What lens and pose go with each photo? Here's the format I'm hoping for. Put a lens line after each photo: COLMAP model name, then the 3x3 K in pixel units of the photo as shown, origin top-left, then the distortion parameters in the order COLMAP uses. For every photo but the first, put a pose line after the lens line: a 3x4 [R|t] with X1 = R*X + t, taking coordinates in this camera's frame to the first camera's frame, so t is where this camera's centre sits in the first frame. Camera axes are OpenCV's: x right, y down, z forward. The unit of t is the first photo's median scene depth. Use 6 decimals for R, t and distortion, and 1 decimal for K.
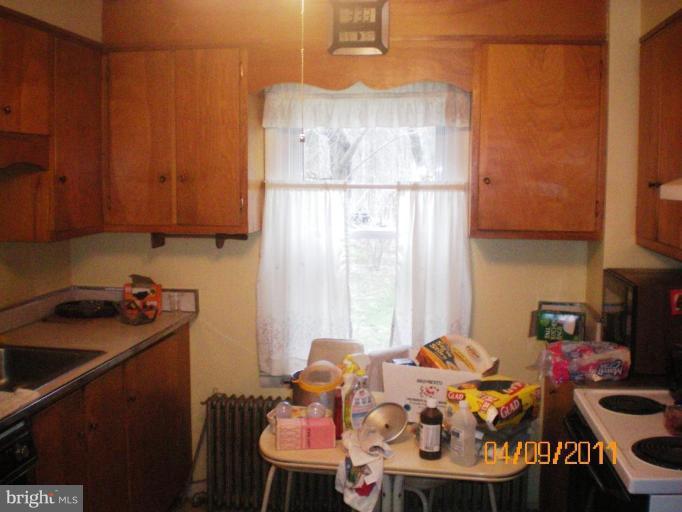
lens RADIAL K [[751.7, 0, 341.0], [0, 751.7, 256.0], [0, 0, 1]] dist [-0.076119, -0.277776]
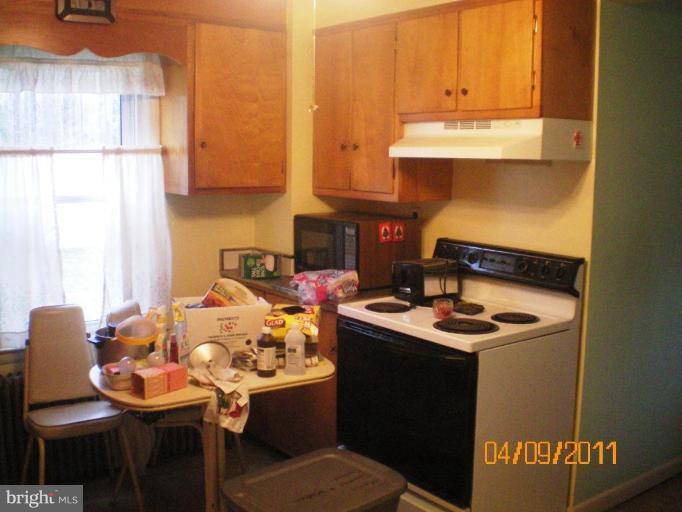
lens RADIAL K [[751.7, 0, 341.0], [0, 751.7, 256.0], [0, 0, 1]] dist [-0.076119, -0.277776]
pose [[0.716358, -0.096374, 0.691045, -0.464333], [0.066323, 0.995336, 0.070059, 0.002248], [-0.694574, -0.004355, 0.719408, 0.041245]]
